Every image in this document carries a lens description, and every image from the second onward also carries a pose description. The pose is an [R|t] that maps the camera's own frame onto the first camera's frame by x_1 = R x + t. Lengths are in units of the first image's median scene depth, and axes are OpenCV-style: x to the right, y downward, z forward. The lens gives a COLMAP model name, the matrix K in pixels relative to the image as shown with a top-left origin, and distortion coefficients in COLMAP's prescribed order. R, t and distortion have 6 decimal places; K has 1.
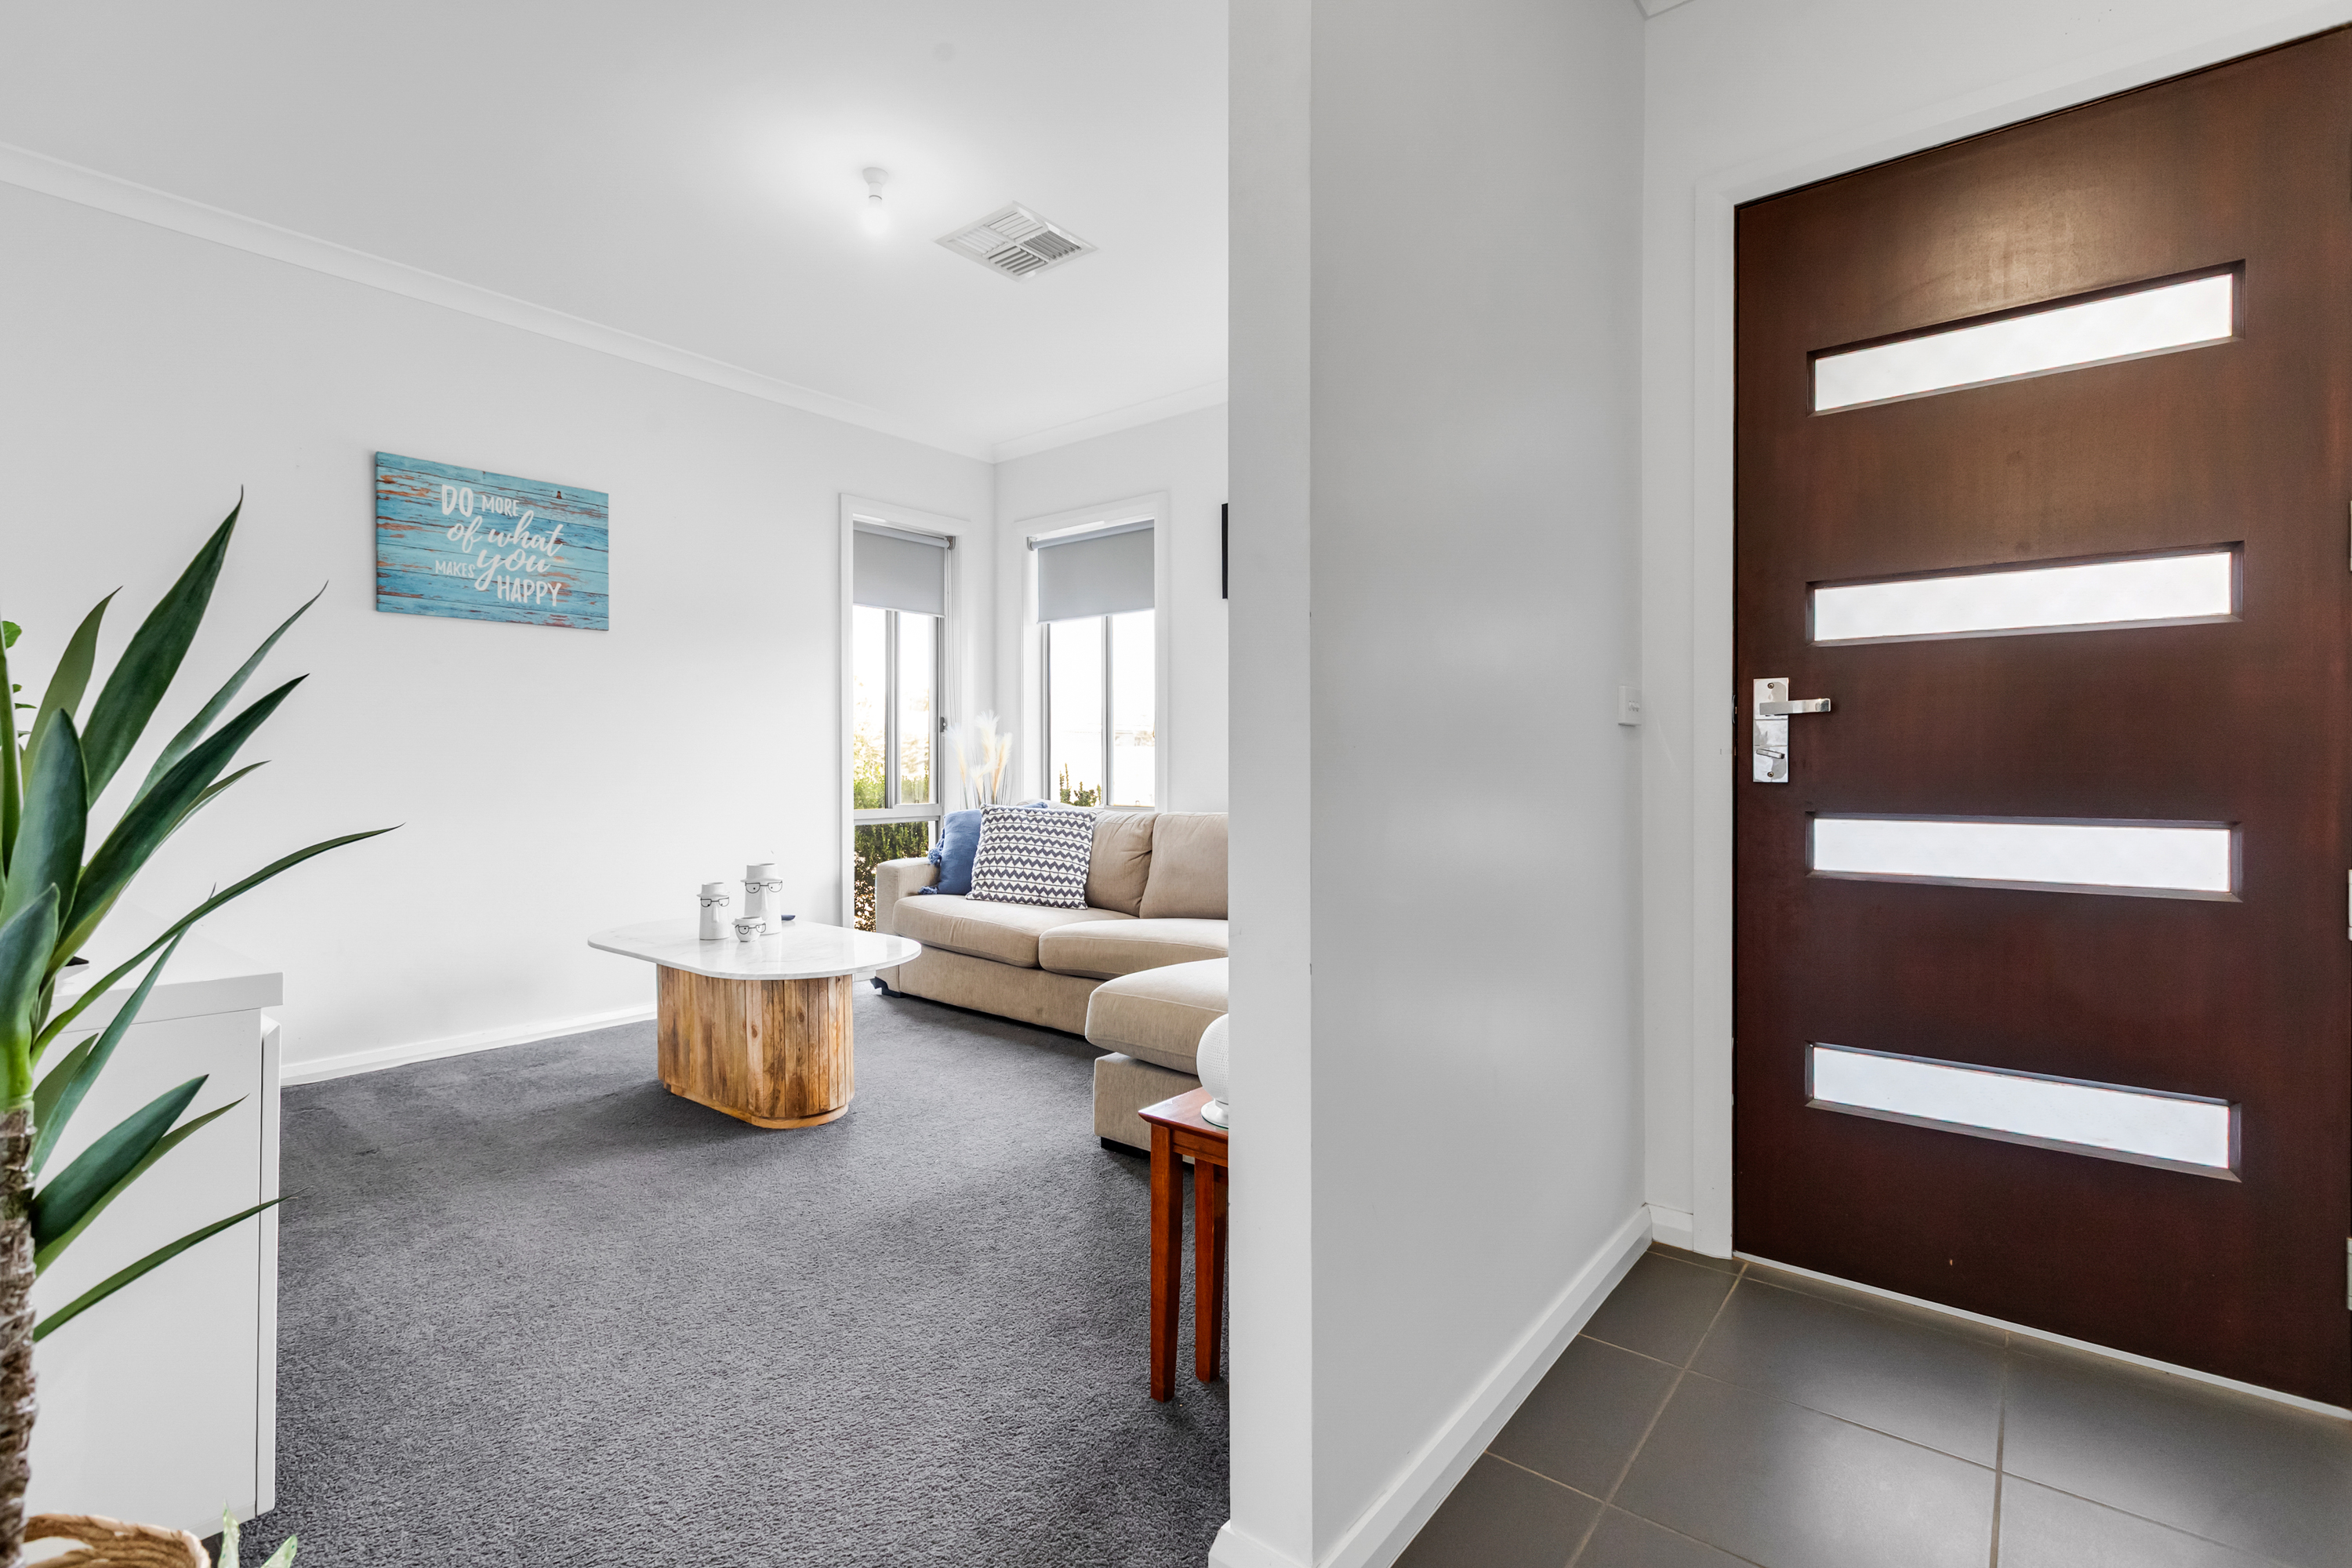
lens RADIAL K [[1059.7, 0, 1171.1], [0, 1059.7, 772.1], [0, 0, 1]] dist [0.011510, -0.000348]
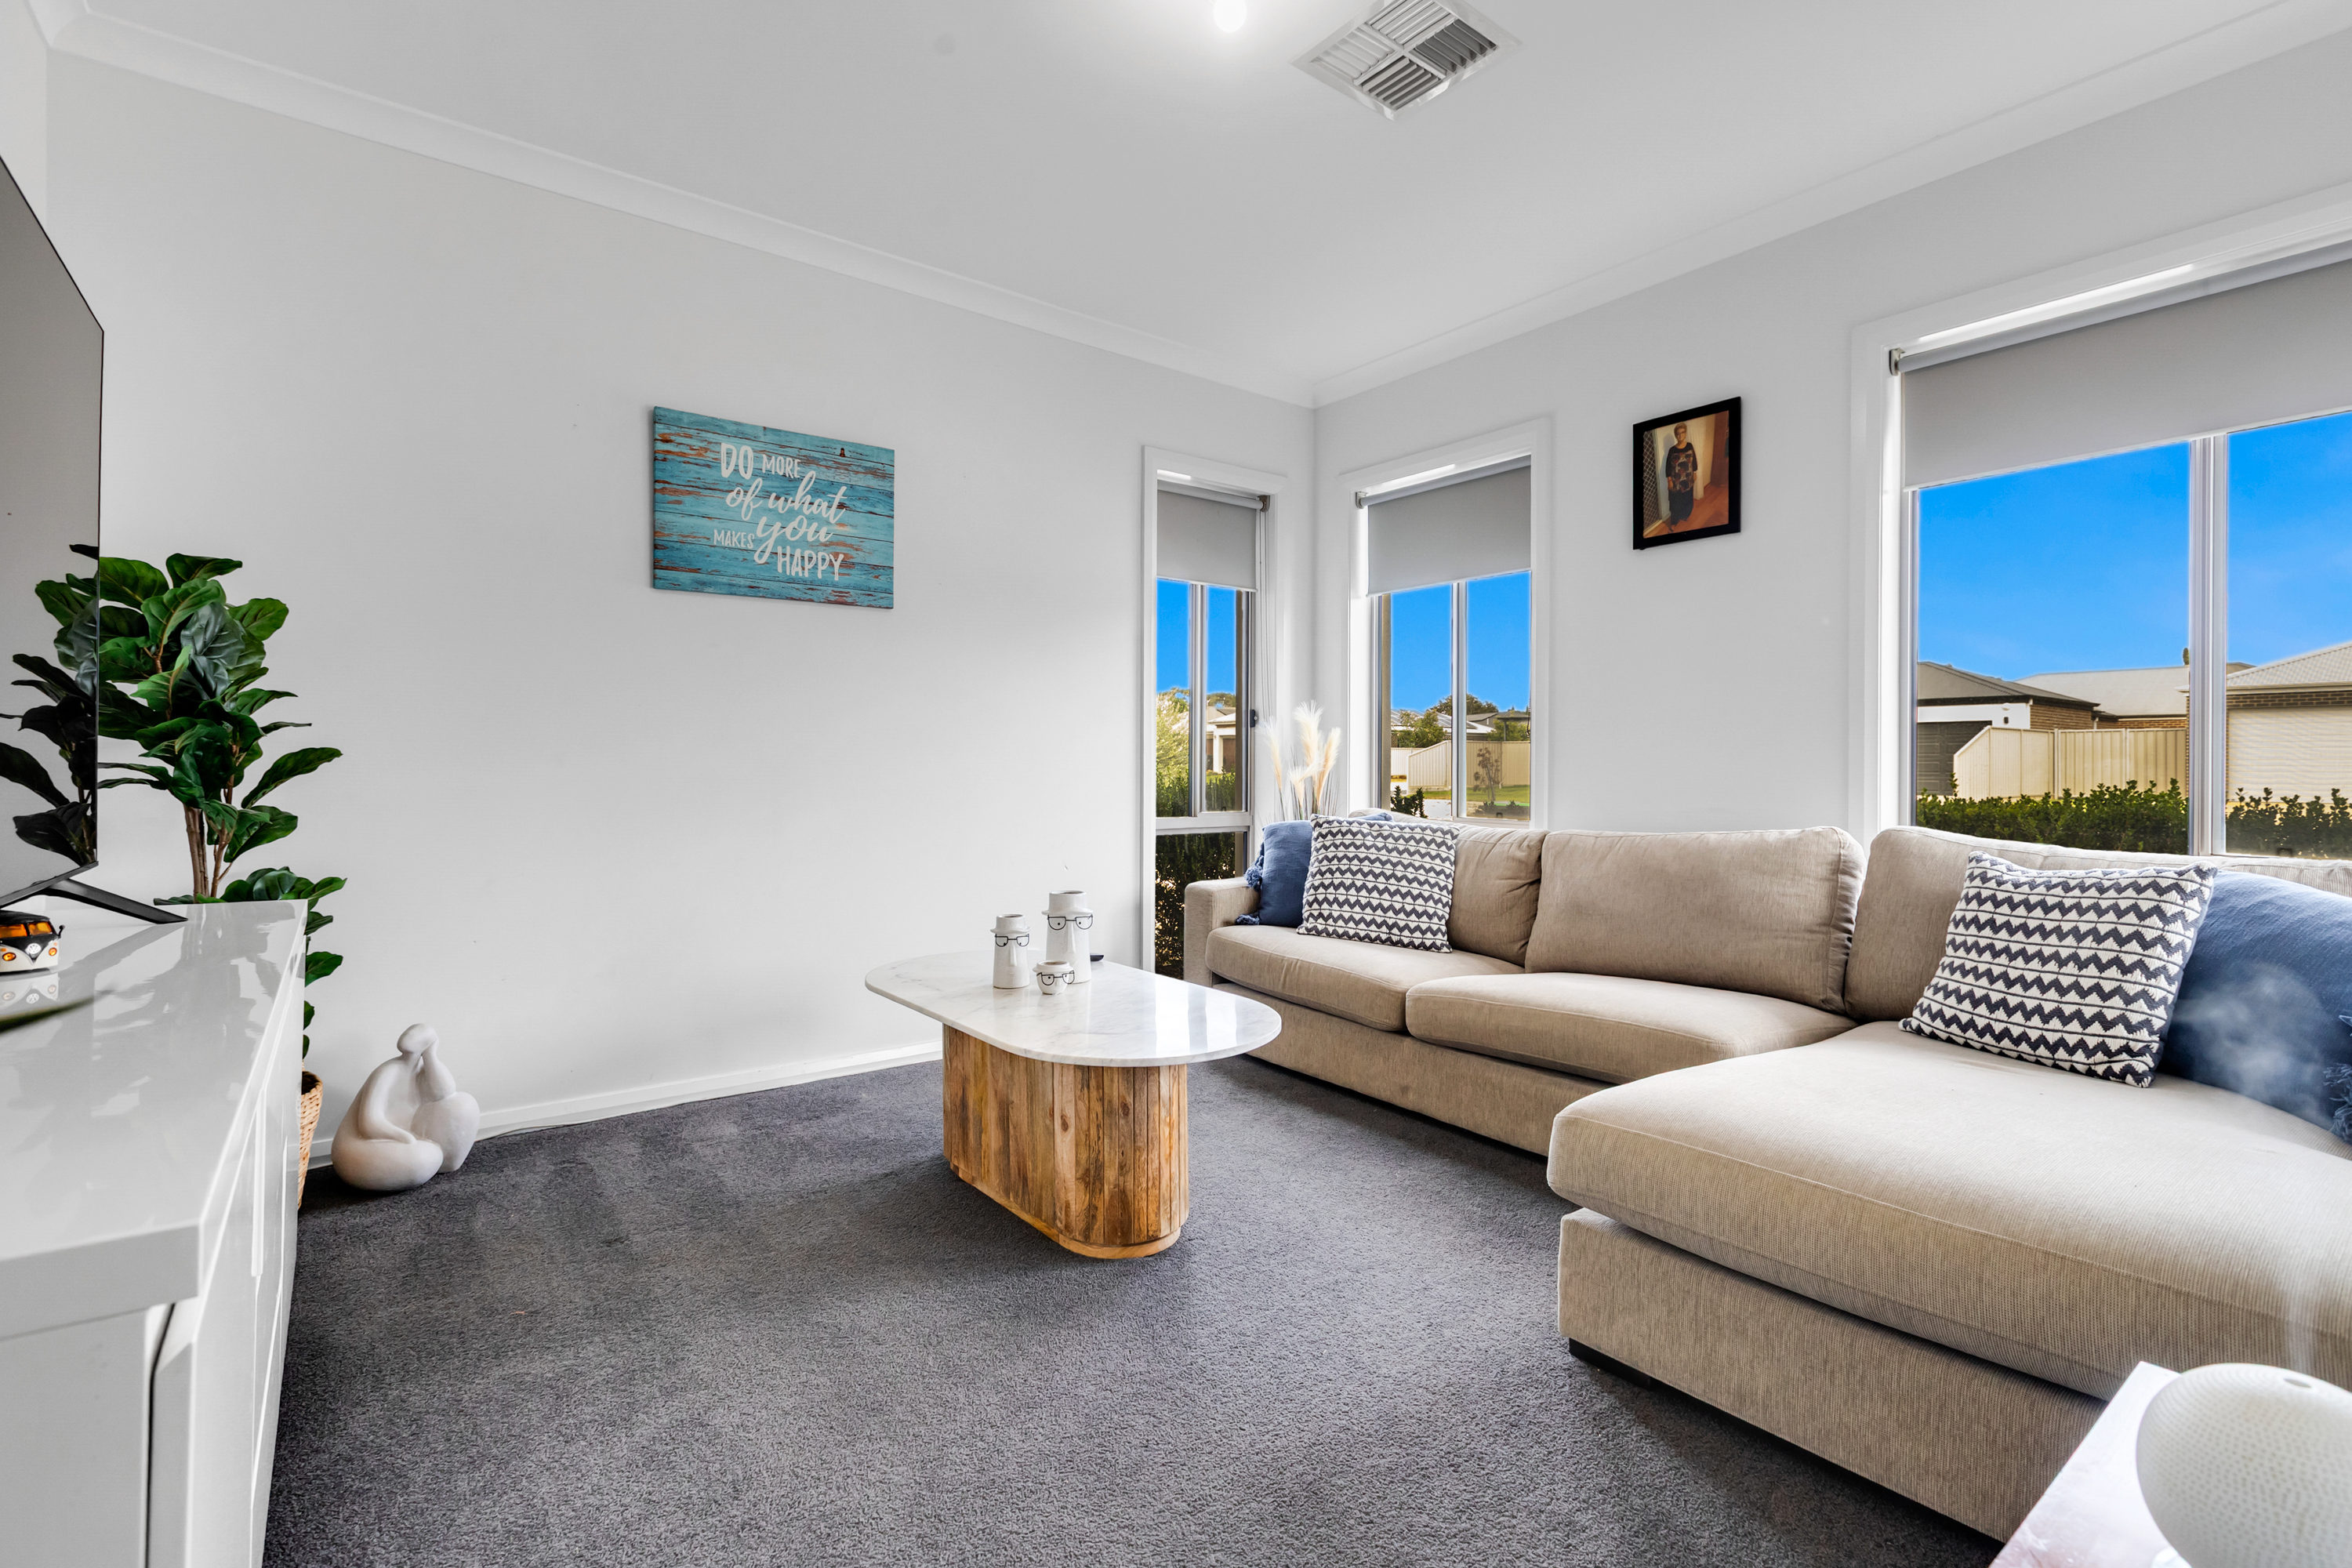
lens RADIAL K [[1057.9, 0, 1184.9], [0, 1057.9, 774.7], [0, 0, 1]] dist [0.000041, 0.000229]
pose [[0.975331, 0.007948, -0.220605, -0.117106], [-0.007617, 0.999968, 0.002353, -0.001908], [0.220616, -0.000615, 0.975360, 0.233567]]
